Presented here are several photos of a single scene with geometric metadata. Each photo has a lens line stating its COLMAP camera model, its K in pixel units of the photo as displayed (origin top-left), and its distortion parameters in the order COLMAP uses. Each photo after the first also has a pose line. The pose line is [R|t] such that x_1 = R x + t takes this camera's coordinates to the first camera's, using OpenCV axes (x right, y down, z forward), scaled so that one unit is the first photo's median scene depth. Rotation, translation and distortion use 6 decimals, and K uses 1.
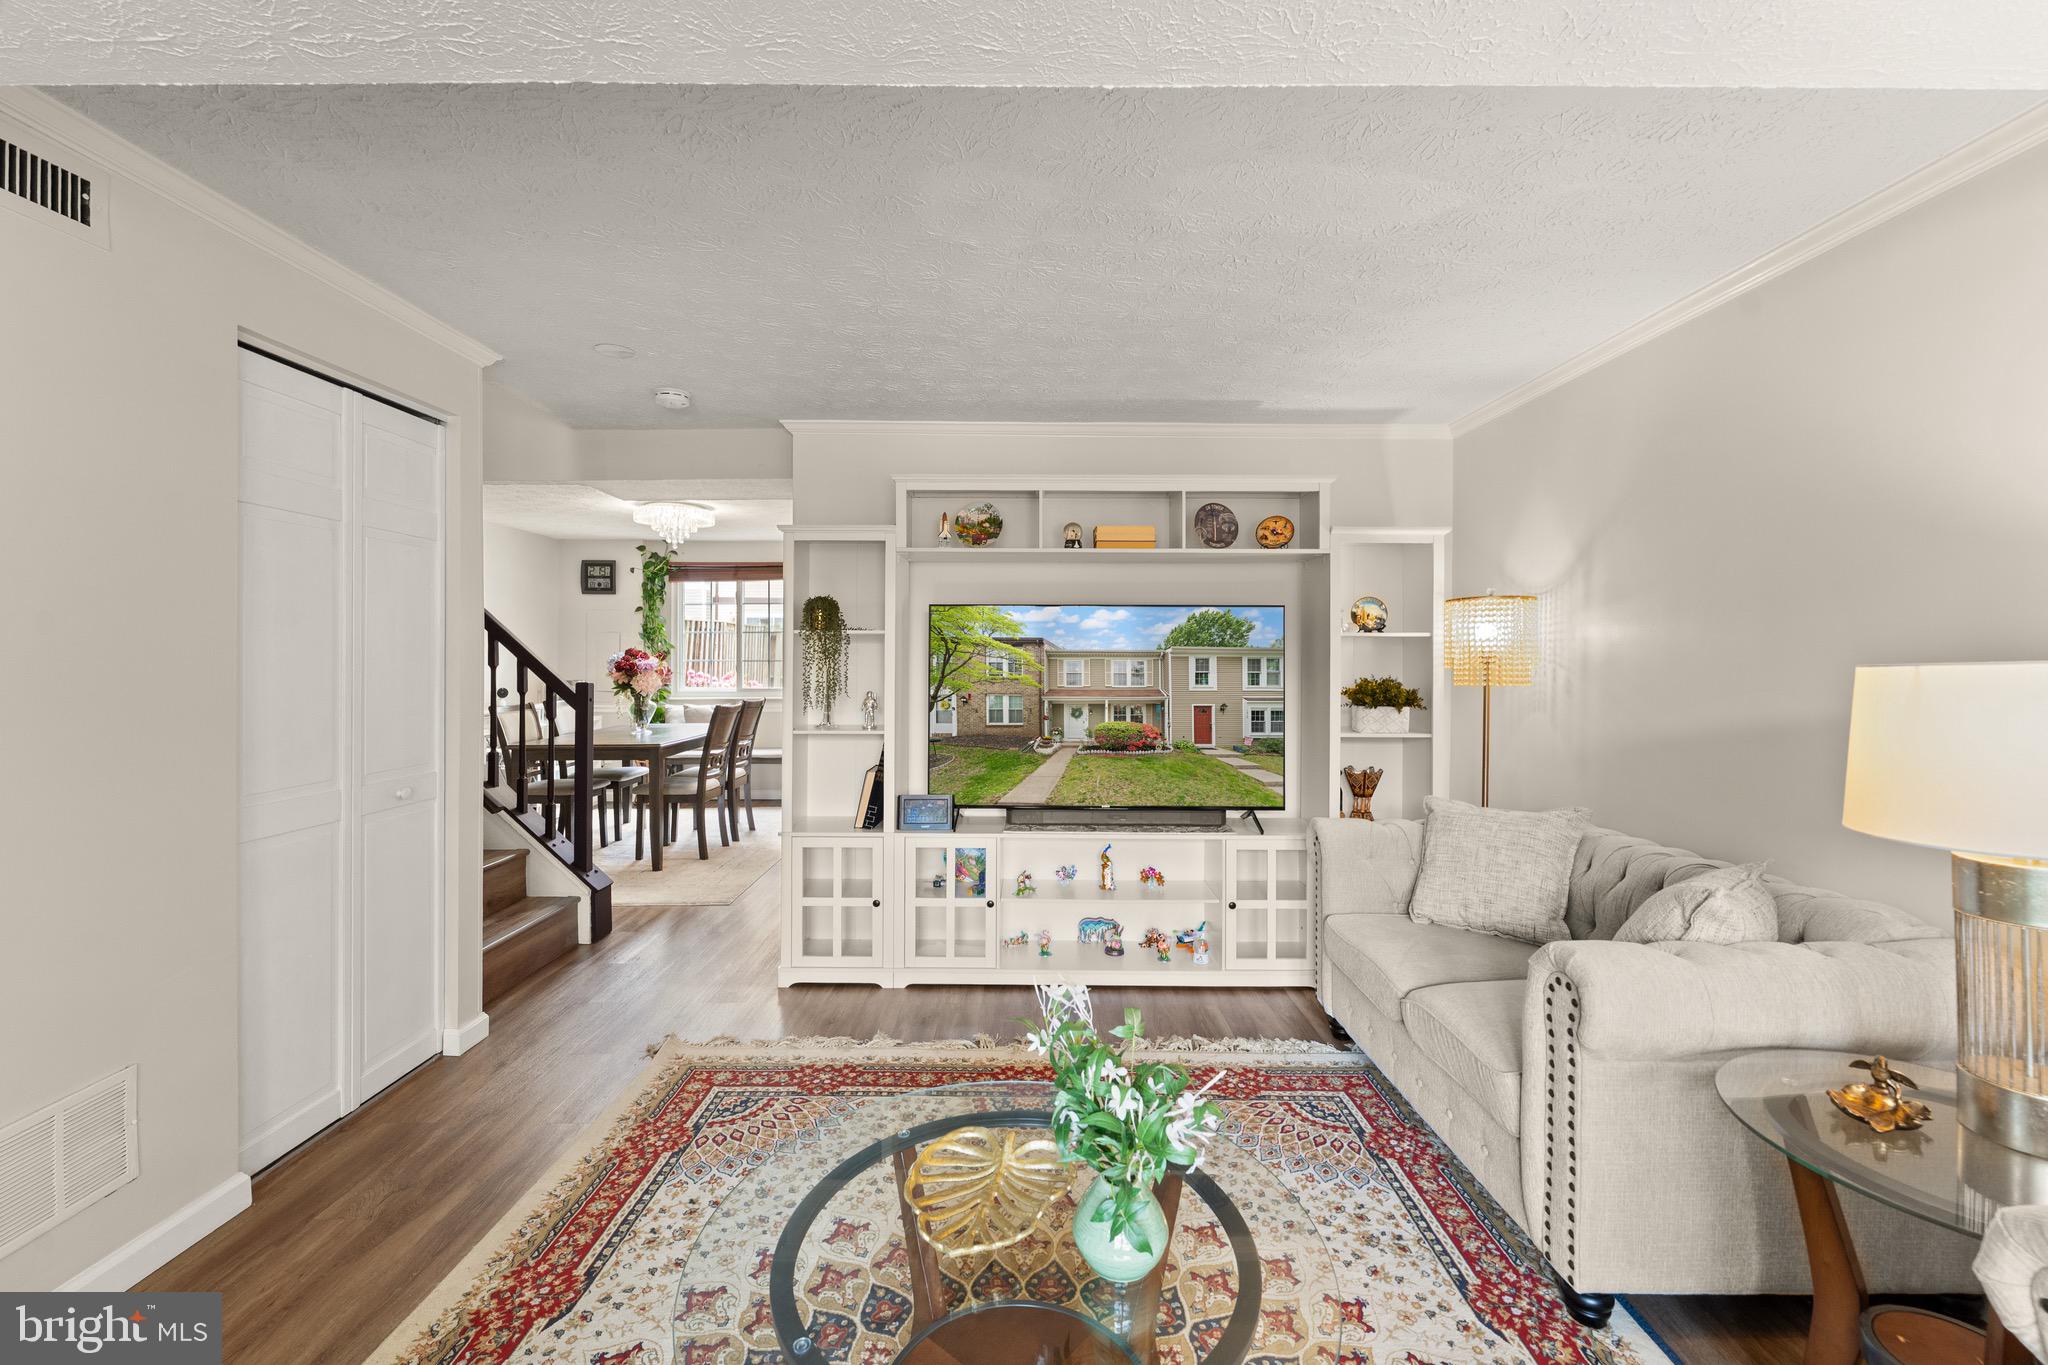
lens RADIAL K [[852.7, 0, 1024.7], [0, 852.7, 662.1], [0, 0, 1]] dist [-0.001283, -0.000426]
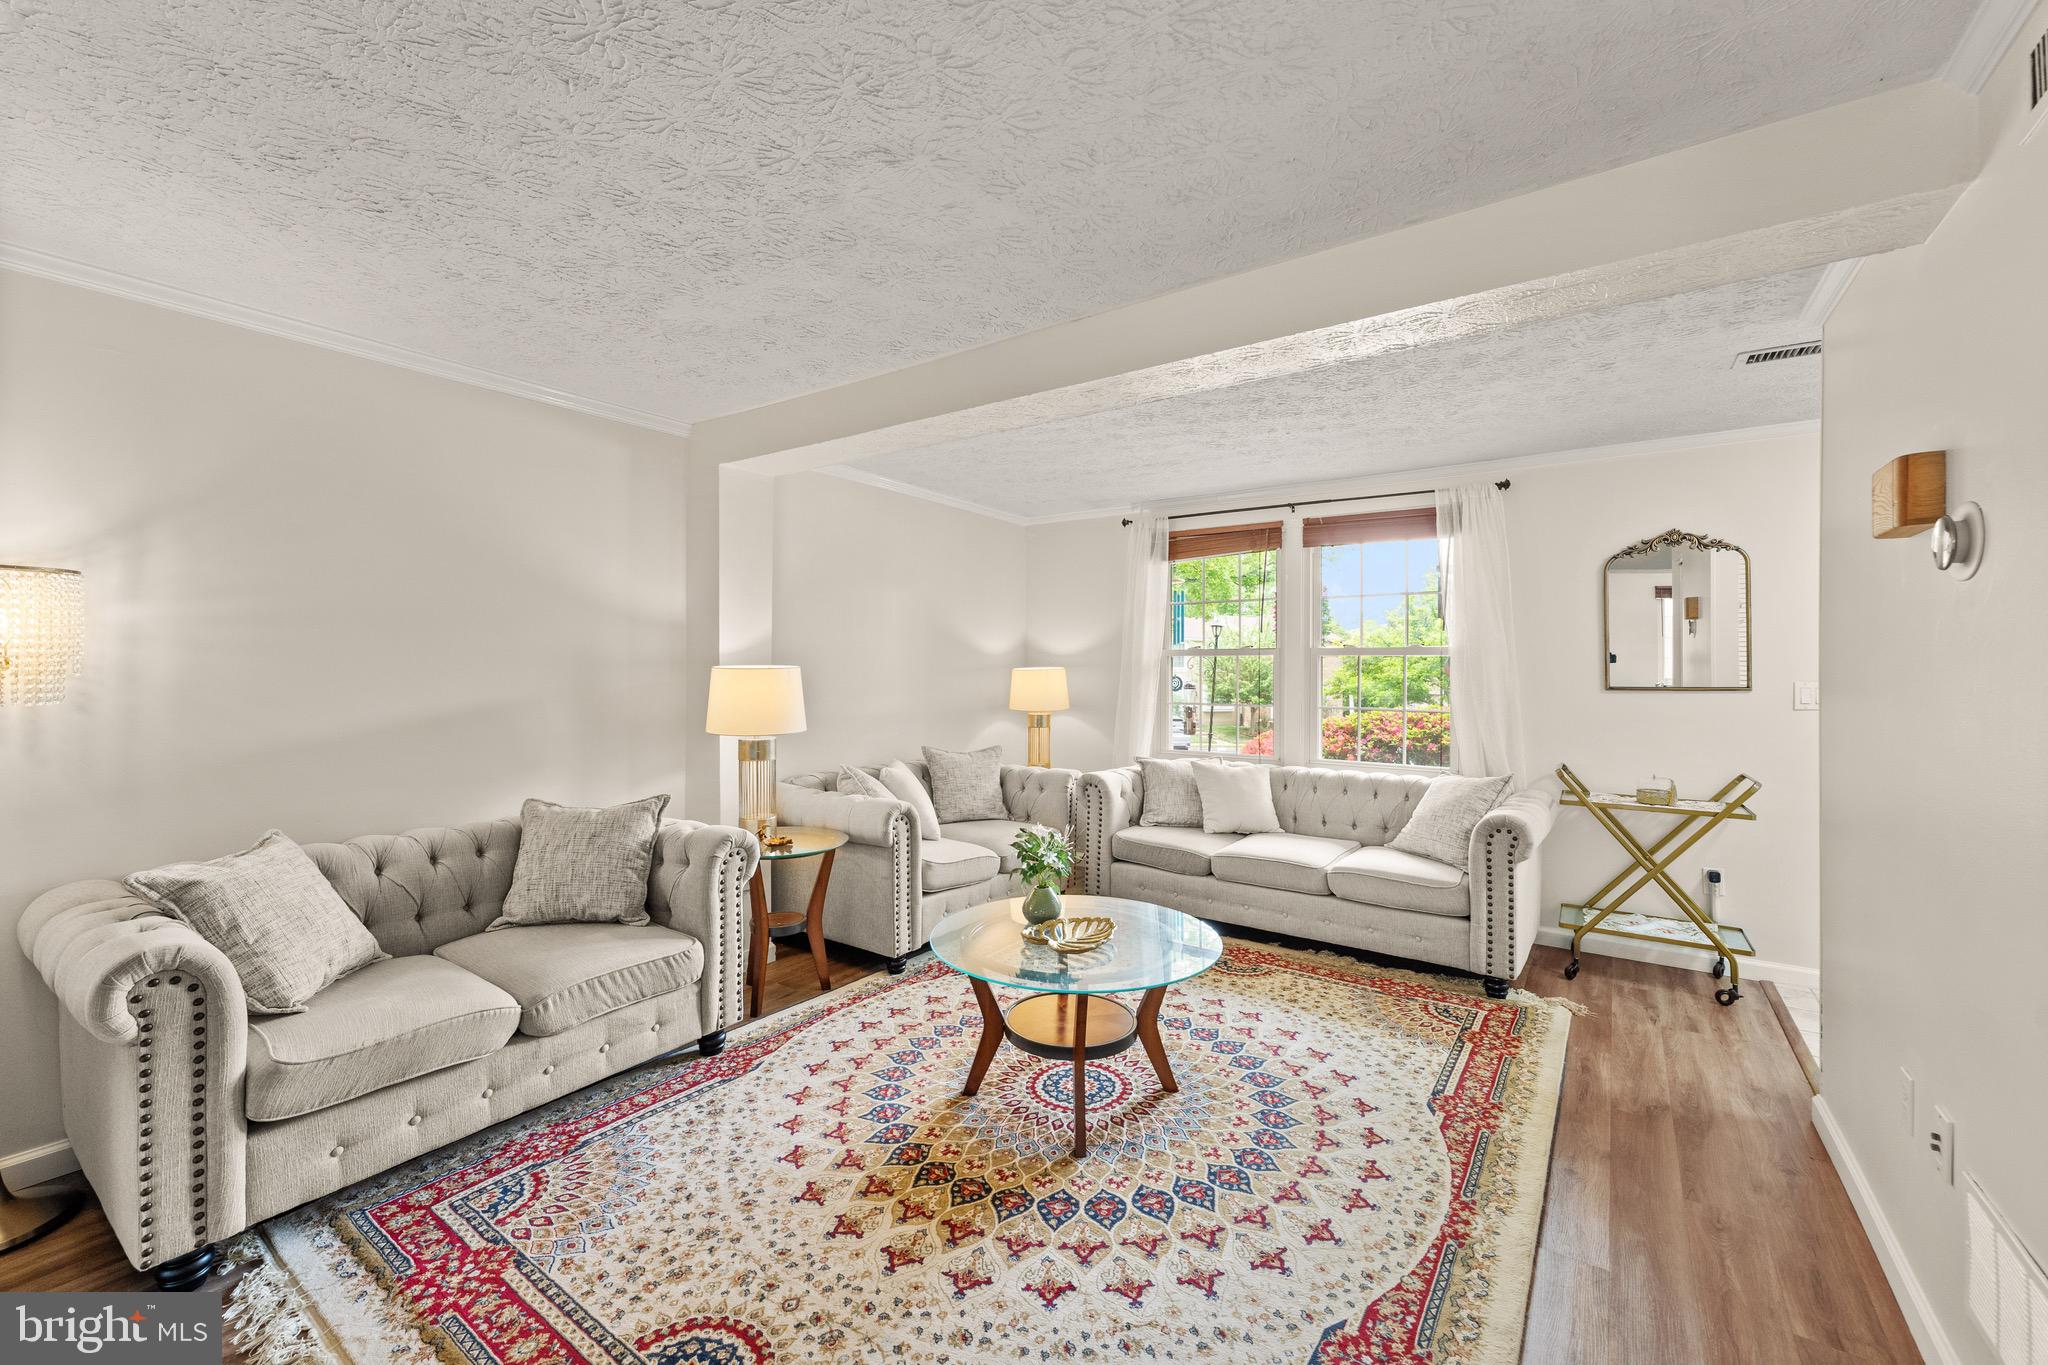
lens RADIAL K [[822.6, 0, 1024.0], [0, 822.6, 682.5], [0, 0, 1]] dist [-0.003137, -0.000373]
pose [[-0.818466, -0.015617, 0.574342, -0.388521], [-0.003219, 0.999739, 0.022597, -0.006151], [-0.574545, 0.016646, -0.818303, 0.977770]]
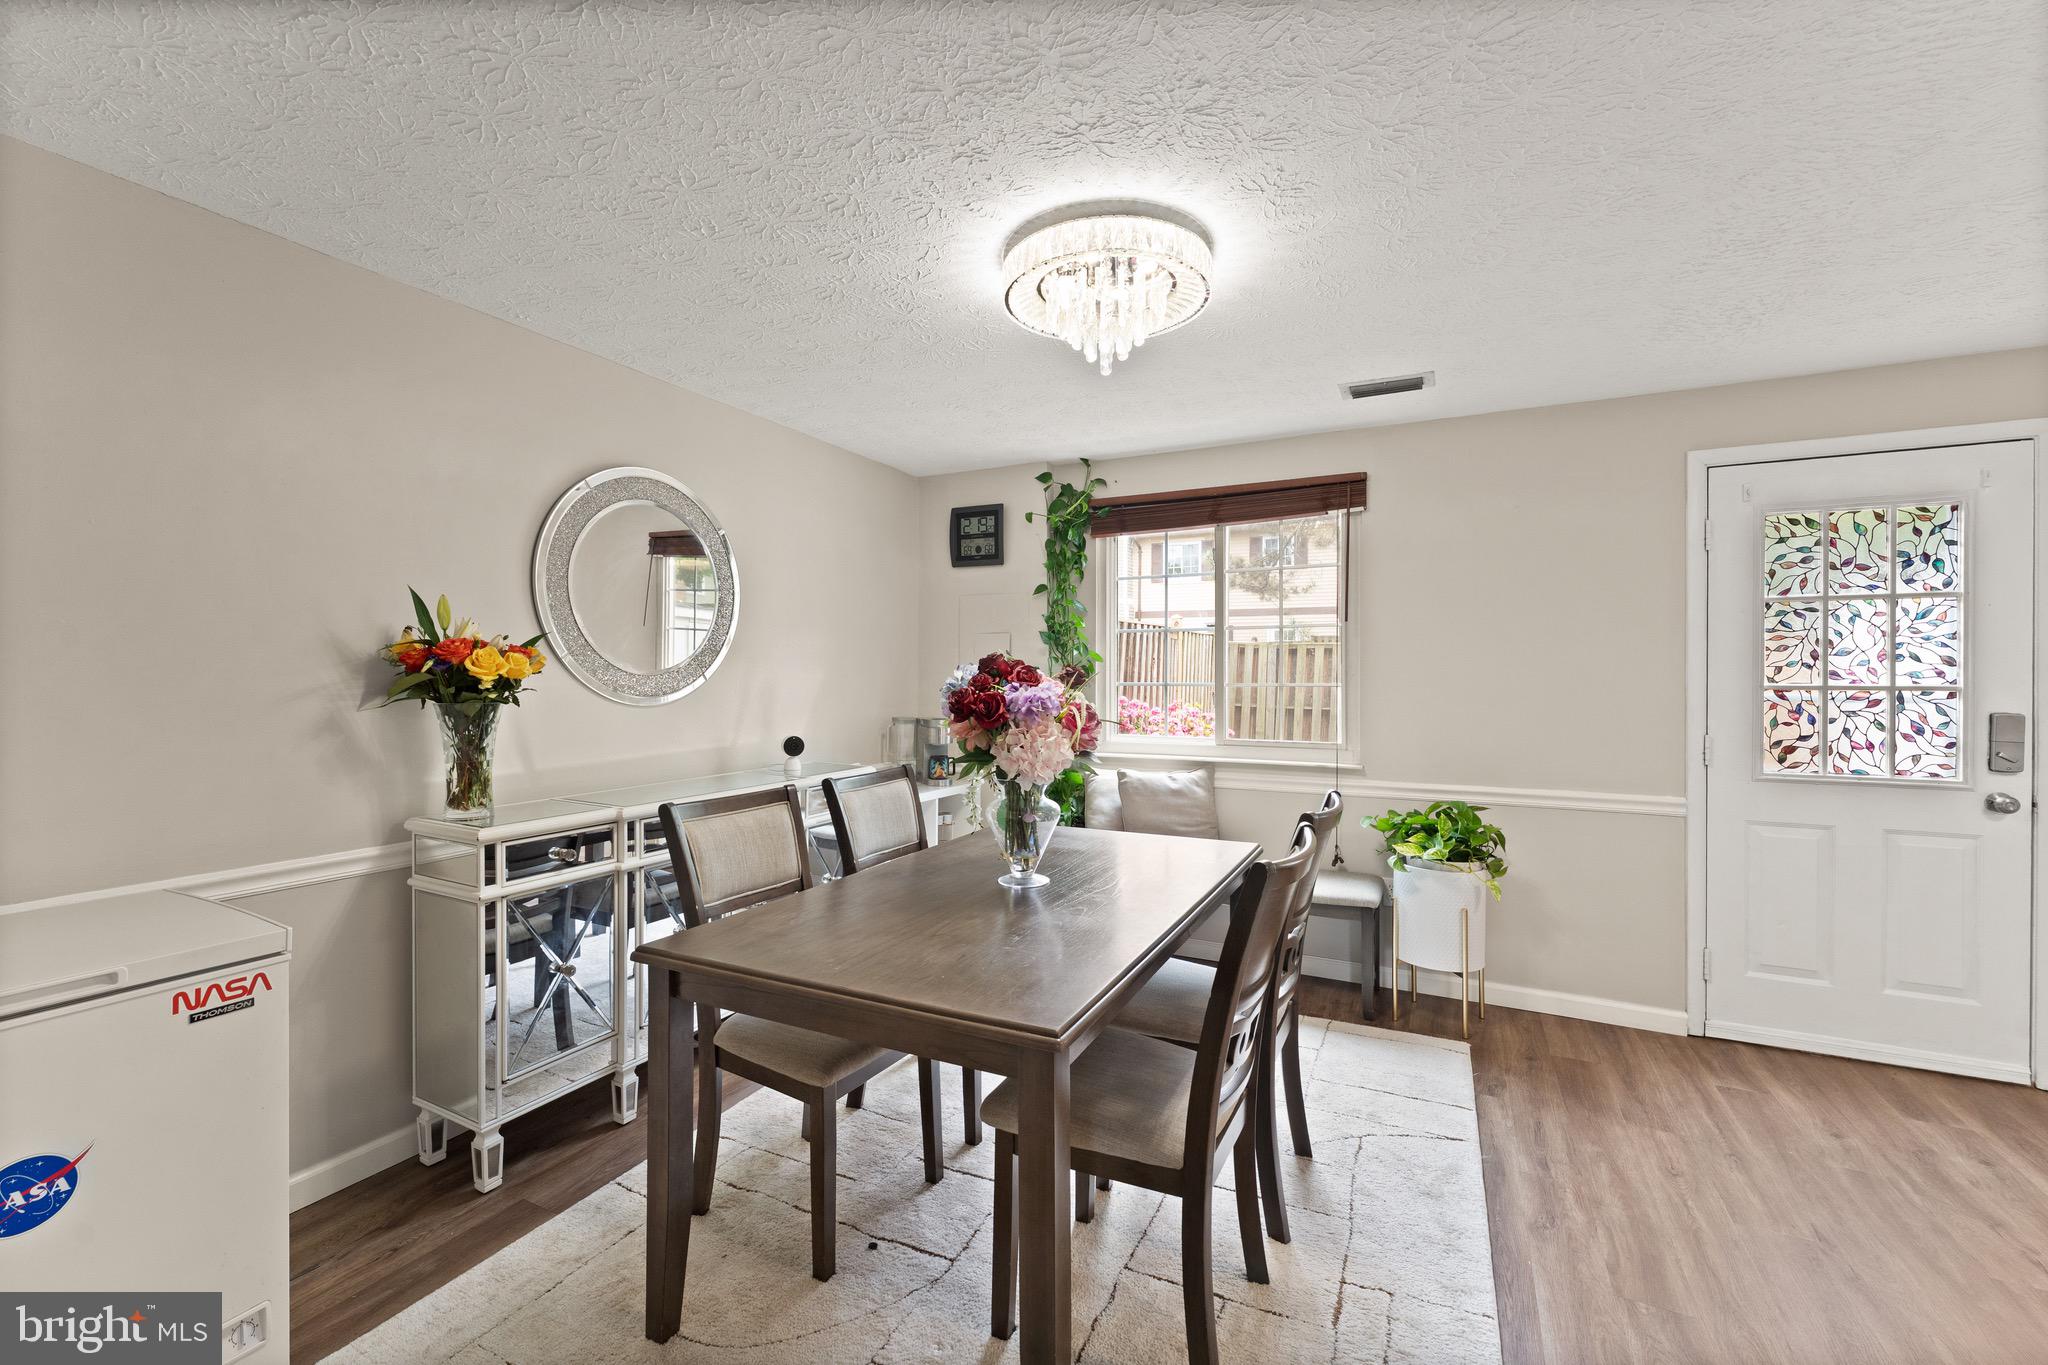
lens RADIAL K [[829.8, 0, 1028.8], [0, 829.8, 689.5], [0, 0, 1]] dist [-0.001115, -0.000583]
pose [[0.891169, 0.005554, -0.453638, -0.491959], [-0.000115, 0.999928, 0.012015, -0.009131], [0.453672, -0.010655, 0.891105, 1.179505]]
